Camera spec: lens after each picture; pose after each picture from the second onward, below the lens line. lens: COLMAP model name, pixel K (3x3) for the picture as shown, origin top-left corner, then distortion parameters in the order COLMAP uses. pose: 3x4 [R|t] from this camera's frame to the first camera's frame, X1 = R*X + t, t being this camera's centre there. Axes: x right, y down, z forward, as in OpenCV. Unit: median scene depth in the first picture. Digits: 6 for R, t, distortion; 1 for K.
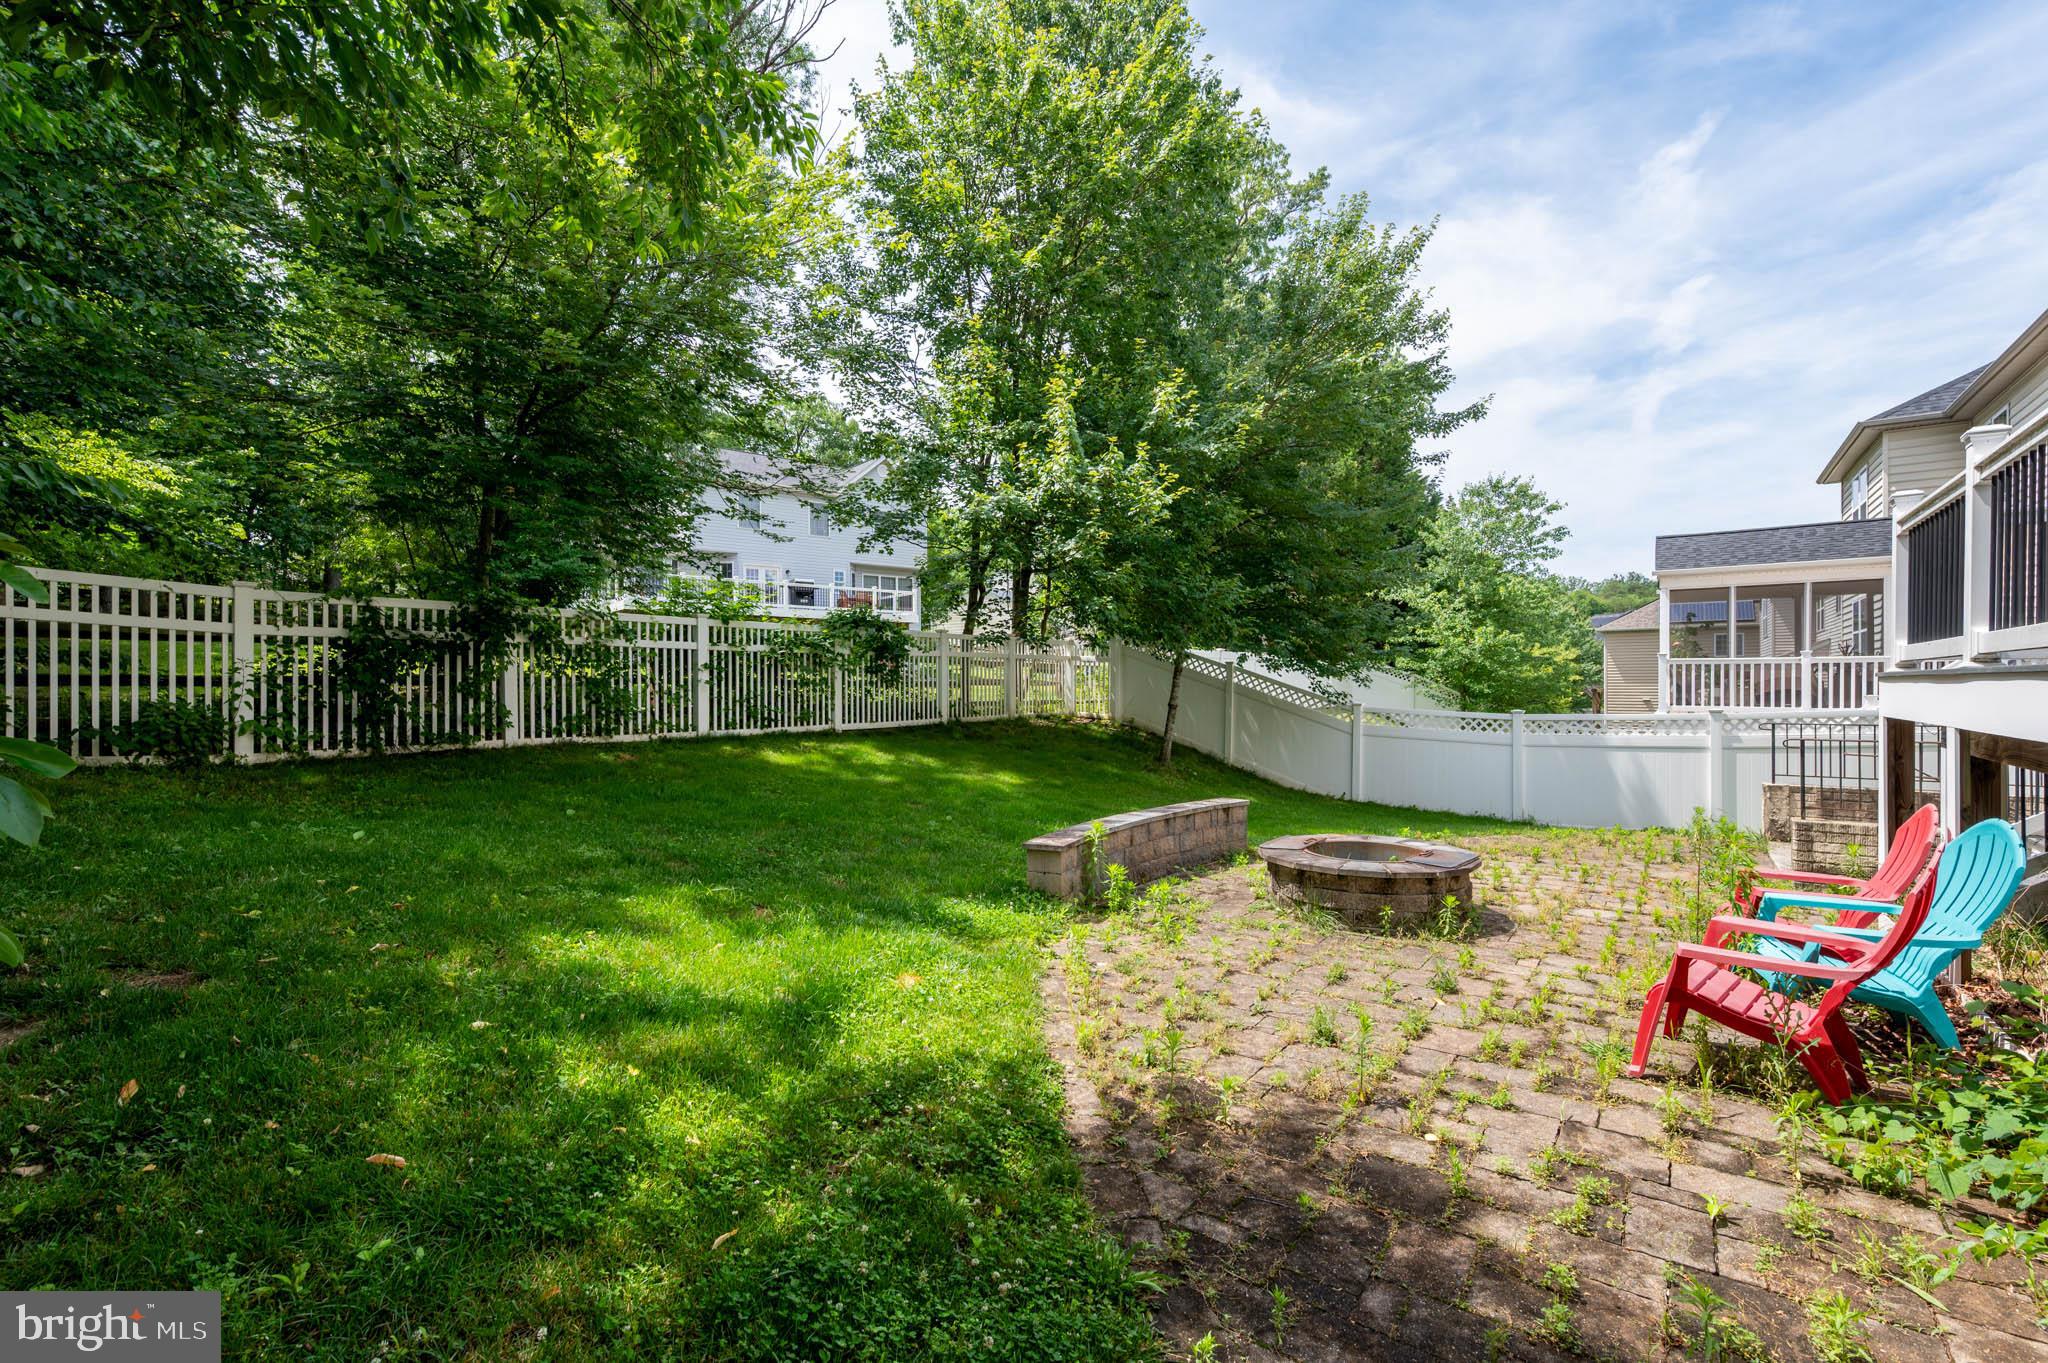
lens RADIAL K [[878.3, 0, 1024.5], [0, 878.3, 686.9], [0, 0, 1]] dist [-0.000310, -0.000025]
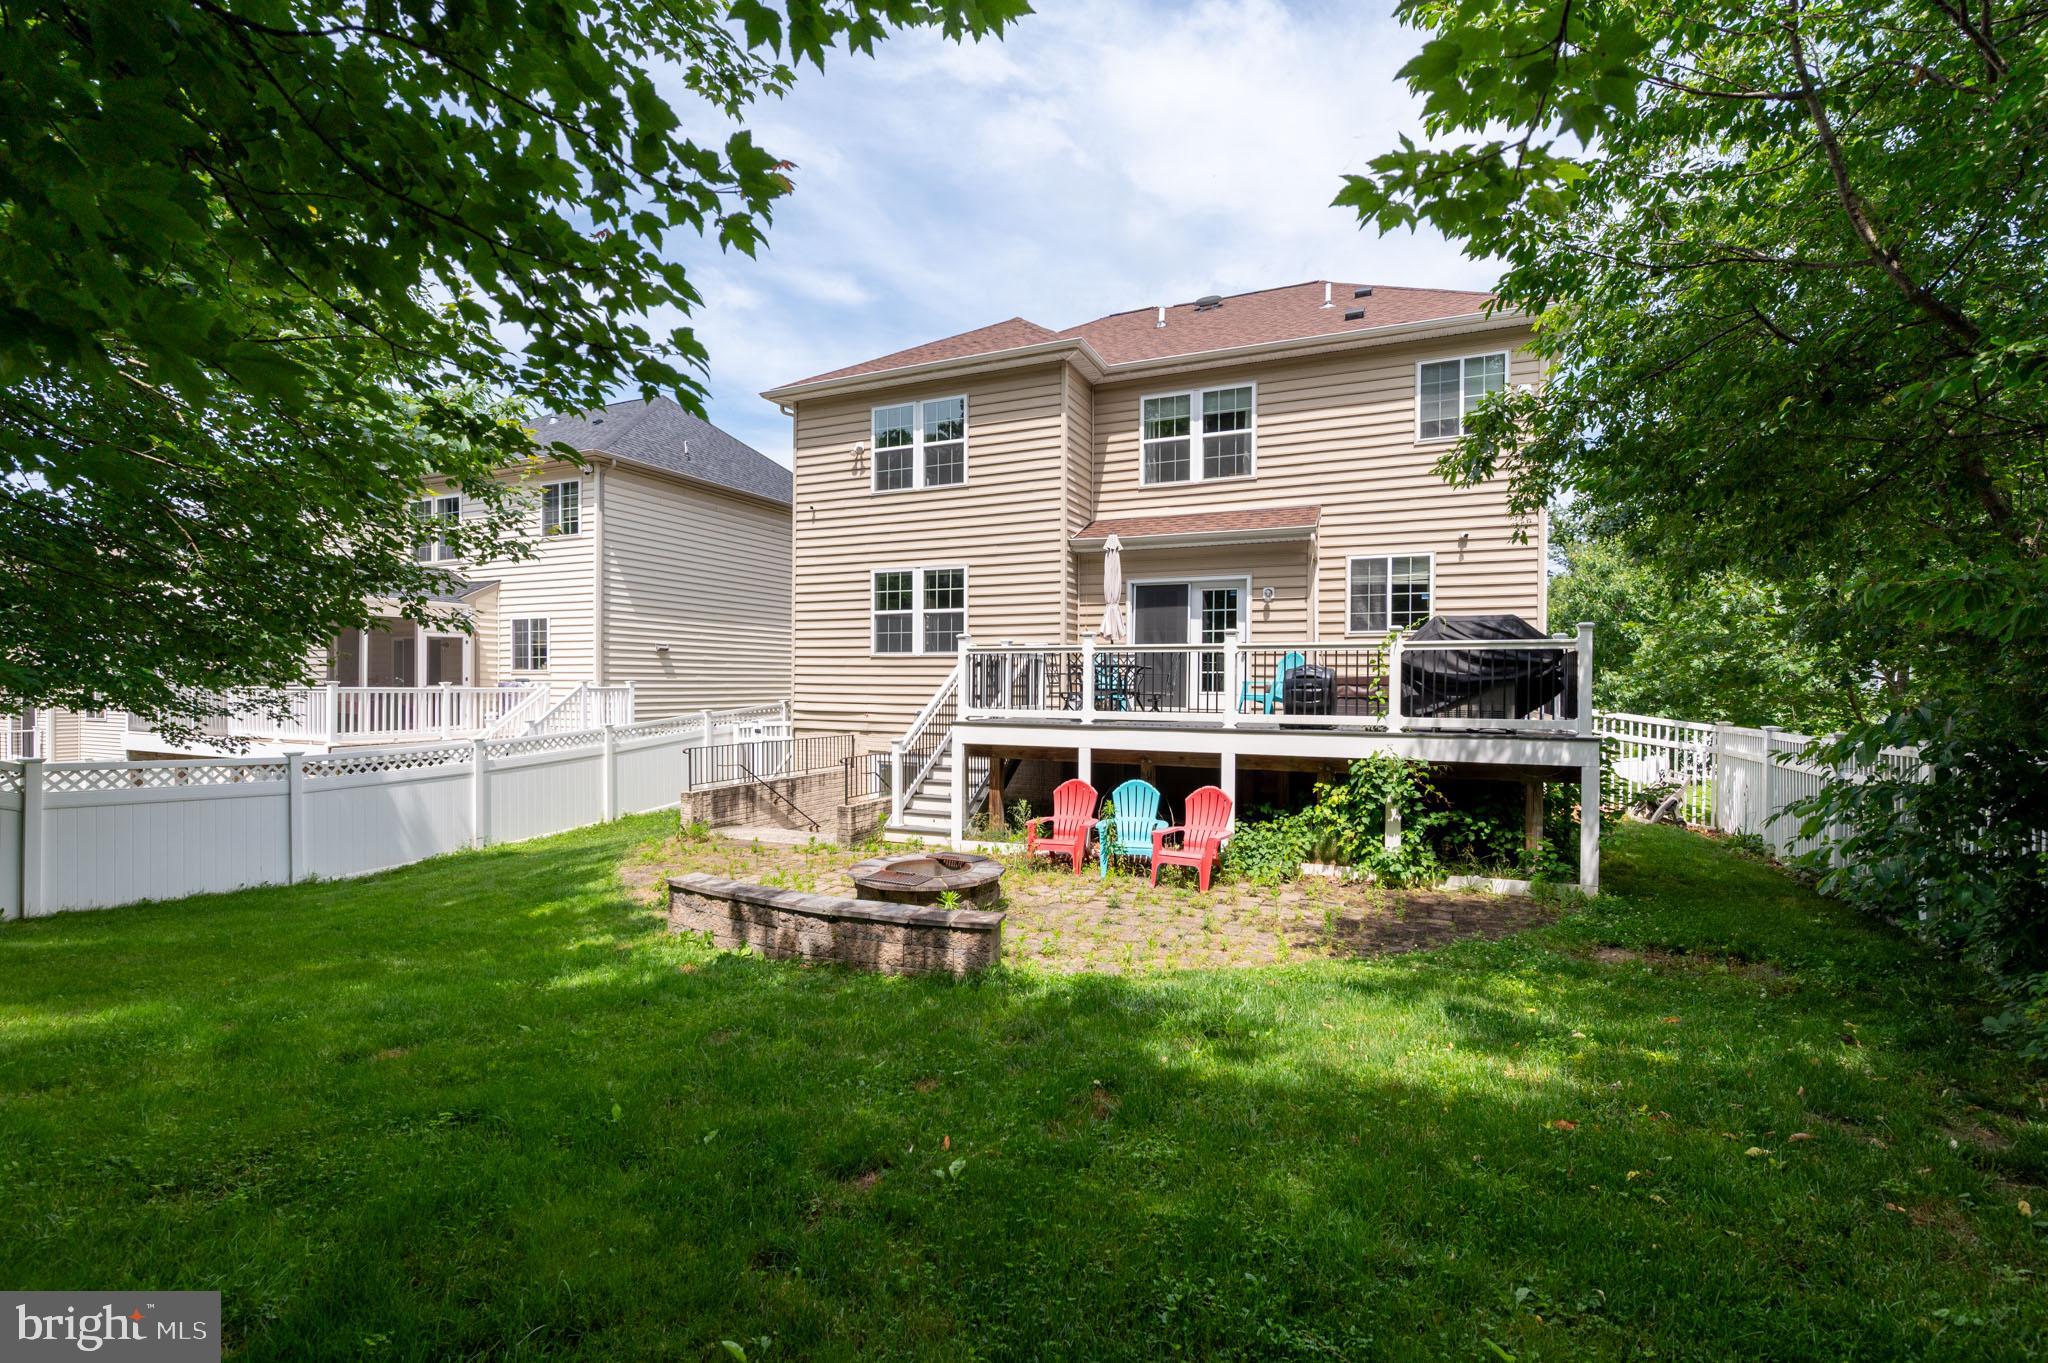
lens RADIAL K [[878.3, 0, 1033.8], [0, 878.3, 685.4], [0, 0, 1]] dist [-0.000310, -0.000025]
pose [[-0.198949, 0.005908, 0.979992, -0.497372], [-0.010127, 0.999916, -0.008084, -0.043252], [-0.979957, -0.011532, -0.198873, 0.577487]]
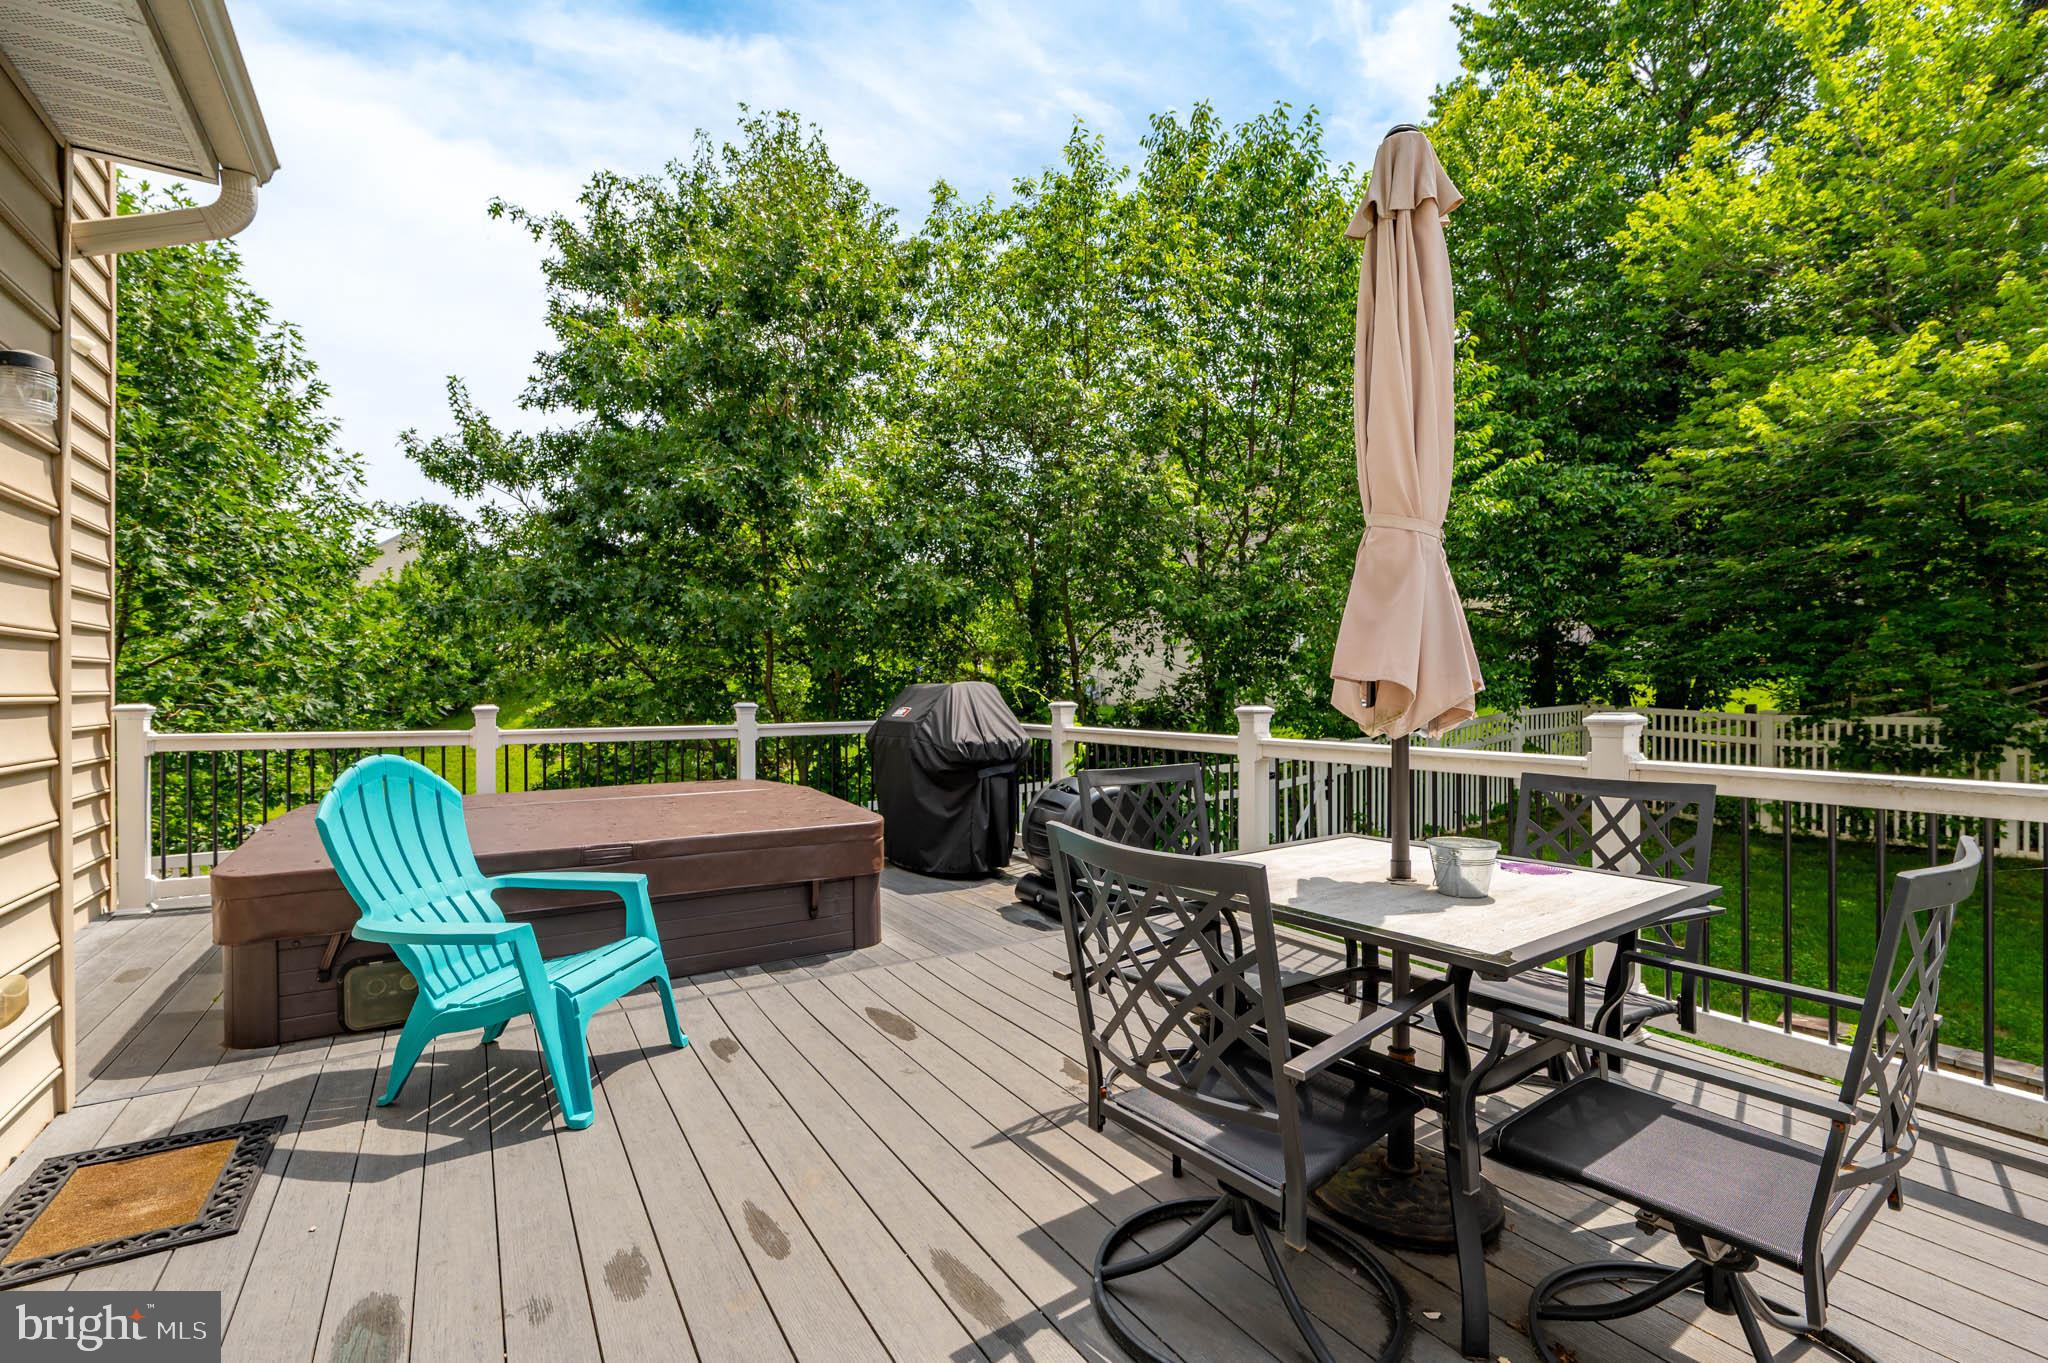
lens RADIAL K [[913.6, 0, 1023.9], [0, 913.6, 681.9], [0, 0, 1]] dist [0.001502, 0.000536]
pose [[-0.375141, -0.000663, -0.926967, 0.708202], [0.009066, 0.999949, -0.004384, -0.119020], [0.926923, -0.010048, -0.375116, 0.280371]]
